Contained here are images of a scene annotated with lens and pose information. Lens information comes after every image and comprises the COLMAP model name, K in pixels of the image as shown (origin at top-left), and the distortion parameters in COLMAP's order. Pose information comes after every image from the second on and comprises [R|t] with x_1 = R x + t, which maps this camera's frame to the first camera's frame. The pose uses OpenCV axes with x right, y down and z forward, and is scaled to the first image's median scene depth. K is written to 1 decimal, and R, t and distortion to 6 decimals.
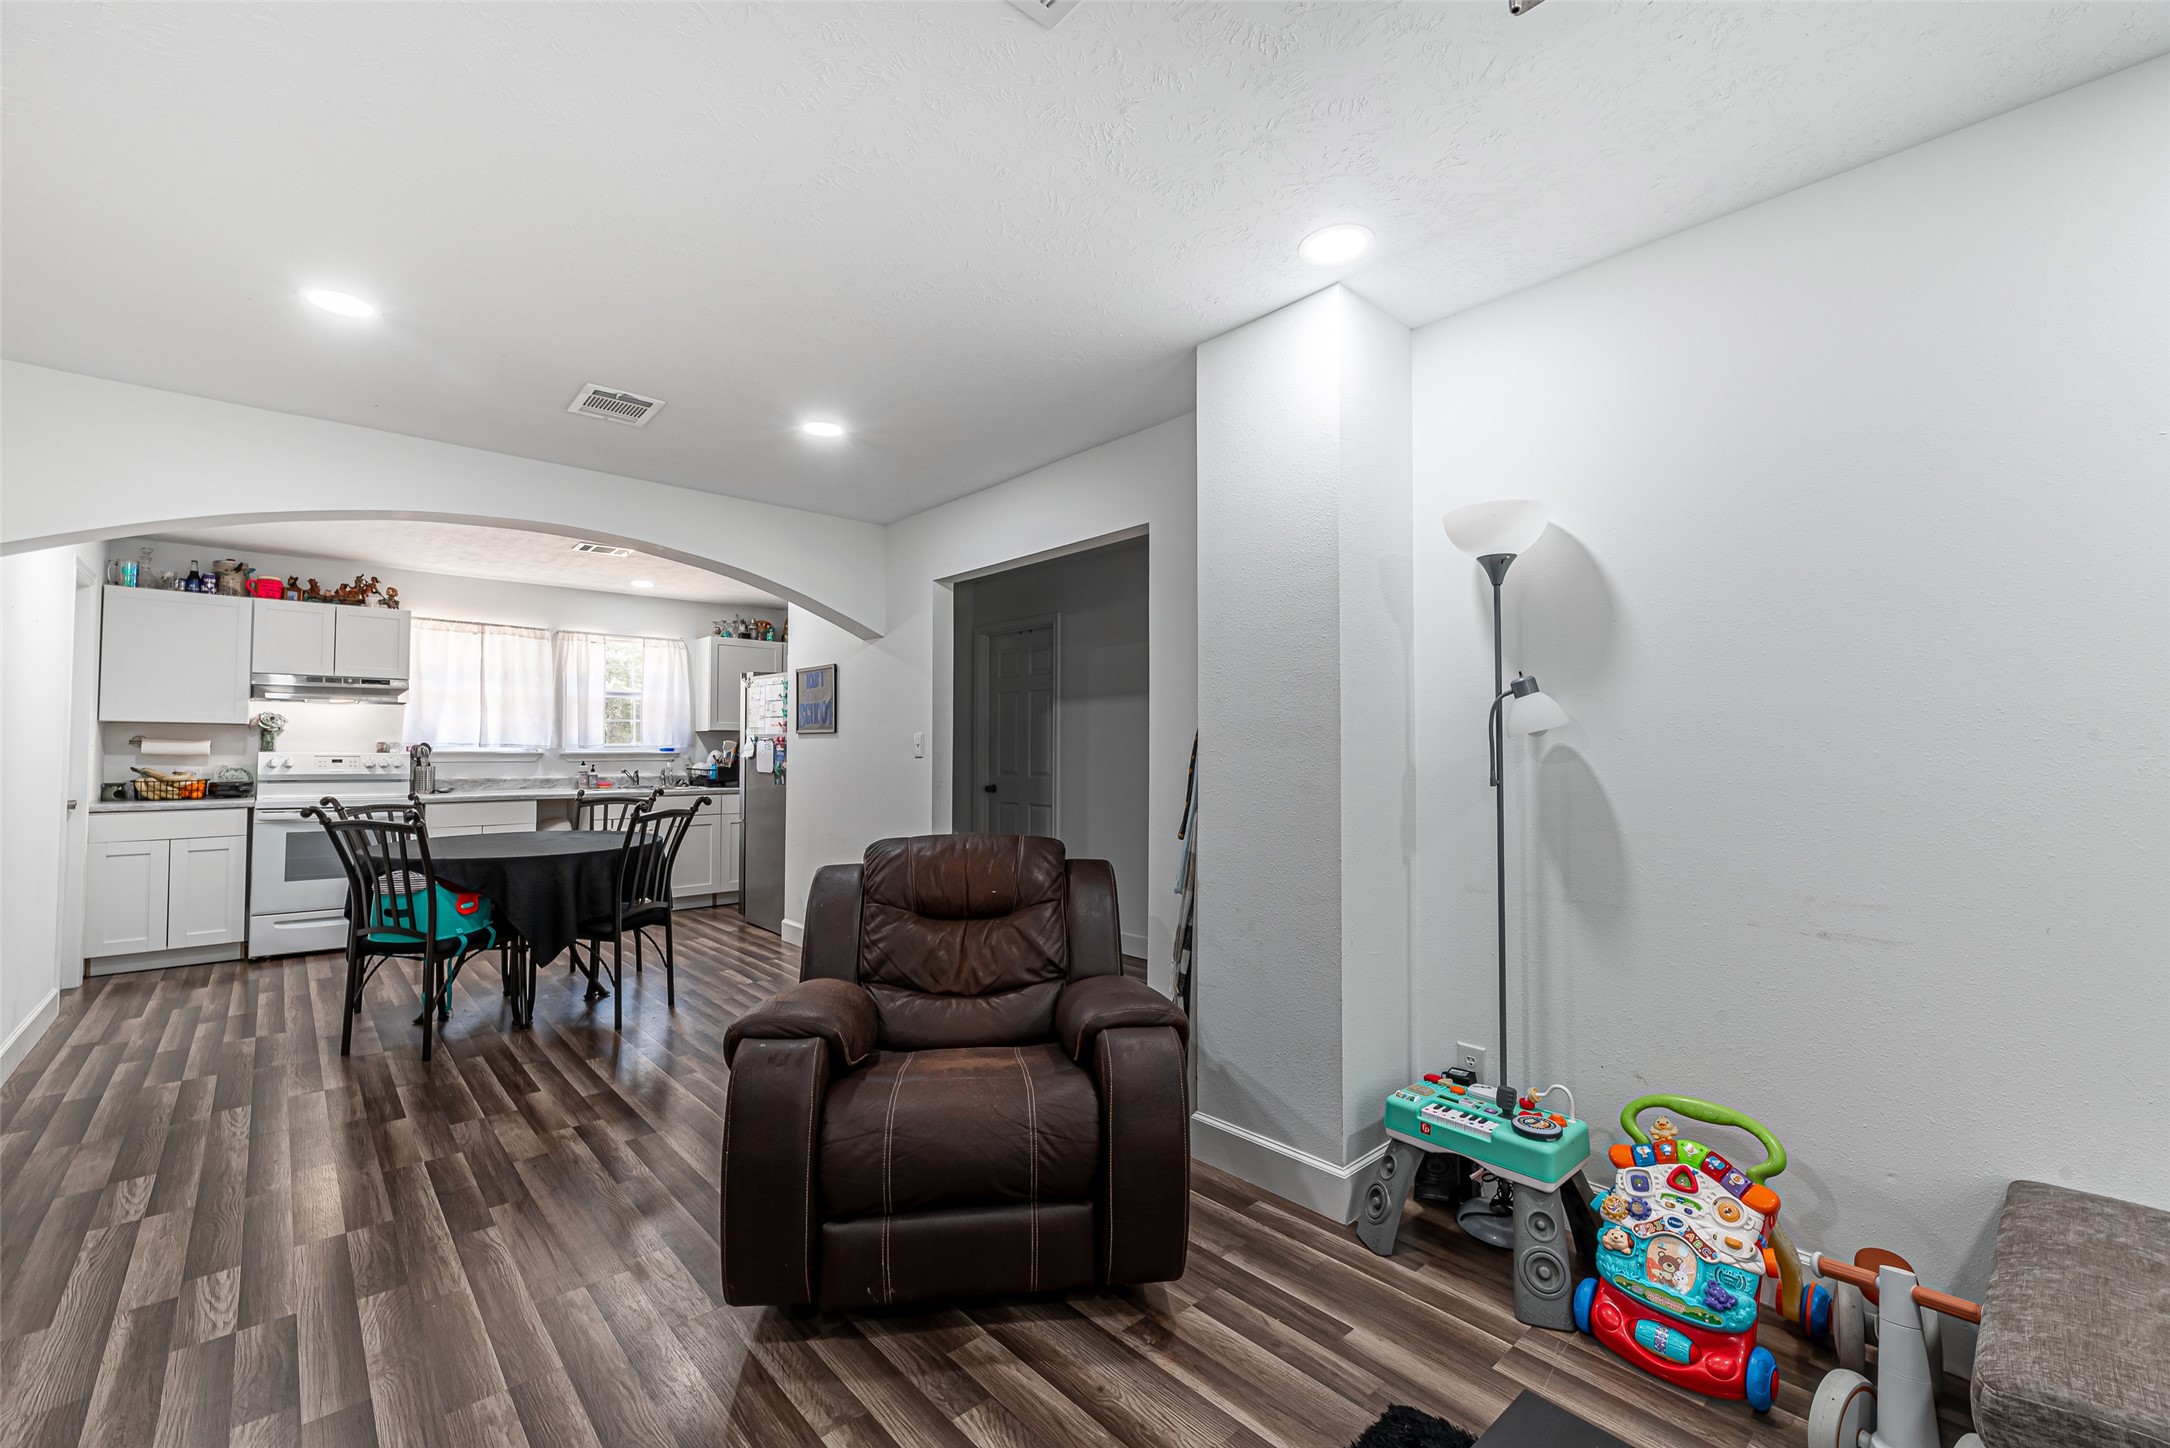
lens RADIAL K [[882.7, 0, 1076.9], [0, 882.7, 738.4], [0, 0, 1]] dist [-0.001679, -0.000107]
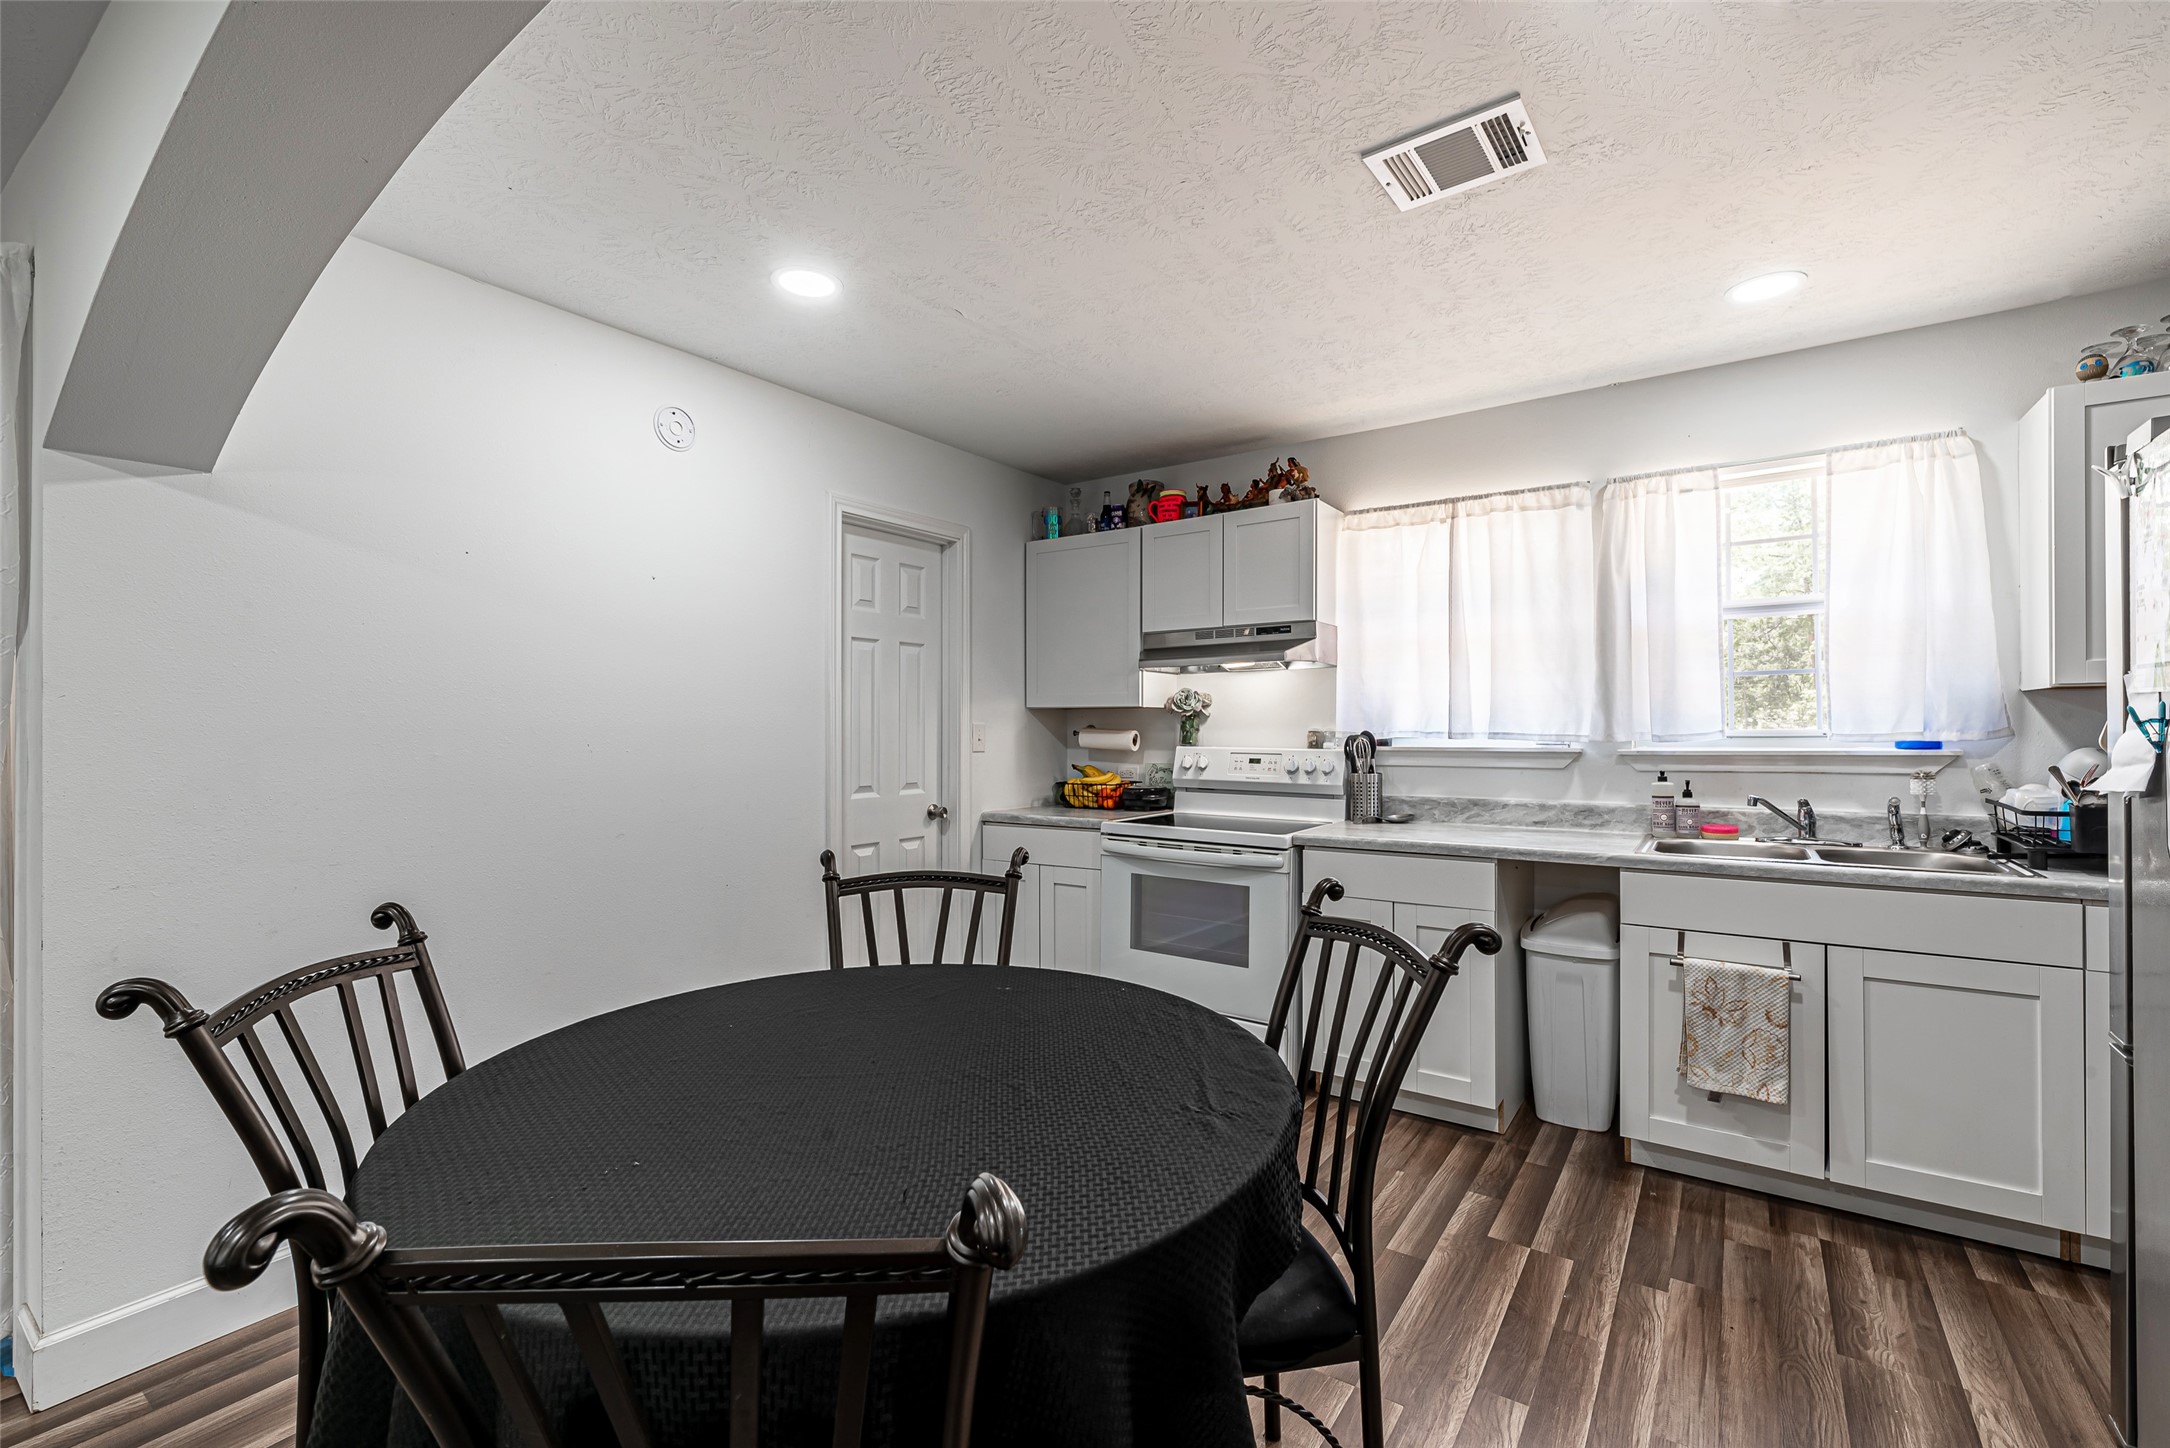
lens RADIAL K [[945.0, 0, 1089.5], [0, 945.0, 725.2], [0, 0, 1]] dist [0.012635, 0.000139]
pose [[0.235641, -0.005170, -0.971827, -0.204401], [0.019054, 0.999818, -0.000699, -0.001977], [0.971653, -0.018352, 0.235696, 0.721772]]
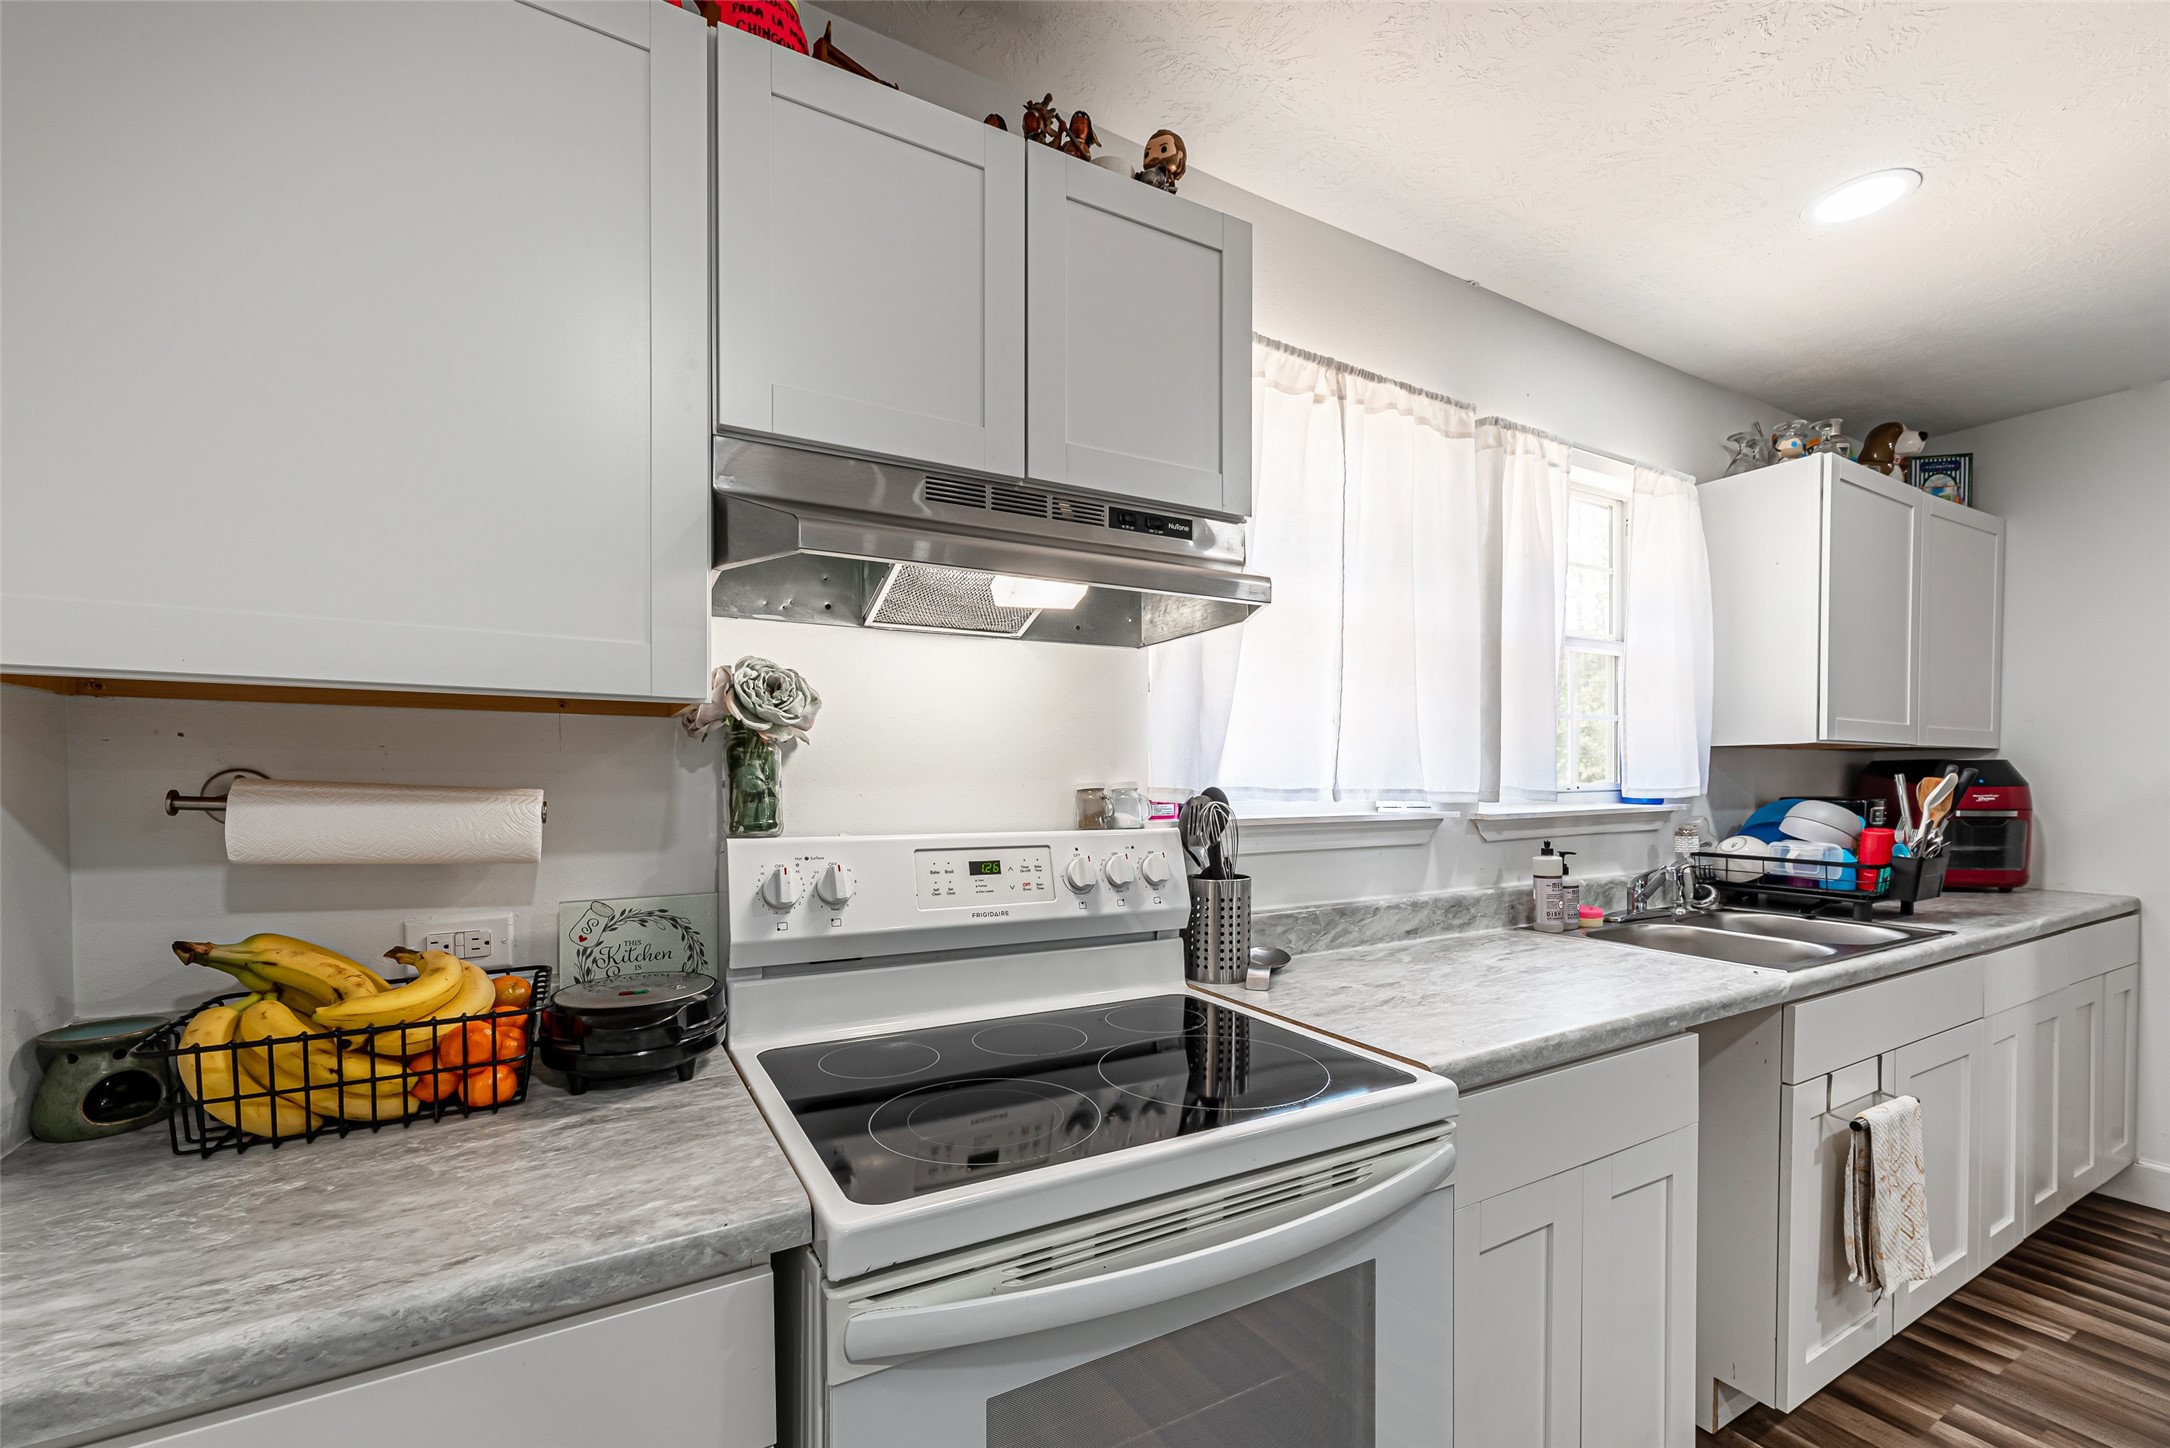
lens RADIAL K [[881.2, 0, 1087.1], [0, 881.2, 803.7], [0, 0, 1]] dist [0.000904, 0.000124]
pose [[0.978112, 0.001104, -0.208075, -0.758885], [0.007189, 0.999210, 0.039098, -0.001258], [0.207954, -0.039738, 0.977331, 0.767545]]
